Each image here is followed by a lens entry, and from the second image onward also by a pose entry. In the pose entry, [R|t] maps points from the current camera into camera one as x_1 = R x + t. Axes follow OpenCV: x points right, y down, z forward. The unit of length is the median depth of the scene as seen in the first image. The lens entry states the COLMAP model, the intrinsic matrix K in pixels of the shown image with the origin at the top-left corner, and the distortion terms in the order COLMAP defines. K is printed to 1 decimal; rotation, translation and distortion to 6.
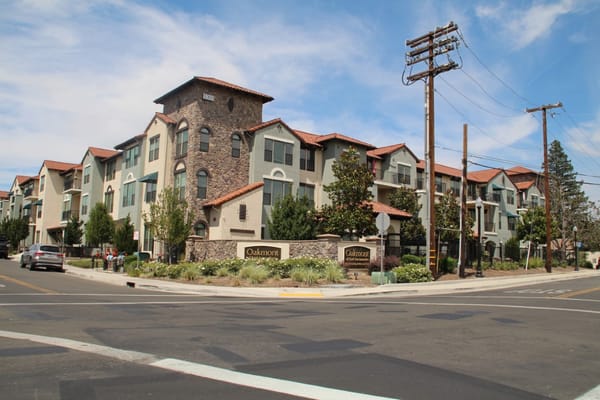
lens RADIAL K [[495.3, 0, 304.1], [0, 495.3, 198.5], [0, 0, 1]] dist [-0.170198, 0.115591]
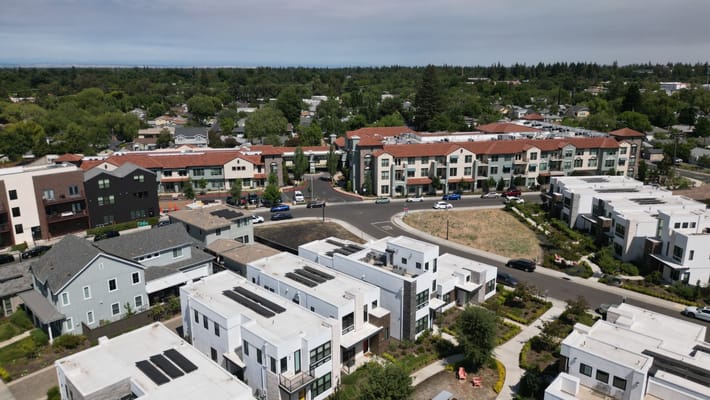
lens RADIAL K [[498.7, 0, 357.5], [0, 498.7, 200.0], [0, 0, 1]] dist [0.078176, -0.087278]
pose [[0.486448, -0.249347, 0.837373, -4.555020], [-0.094501, 0.937774, 0.334141, -0.838234], [-0.868584, -0.241675, 0.432615, 1.029600]]
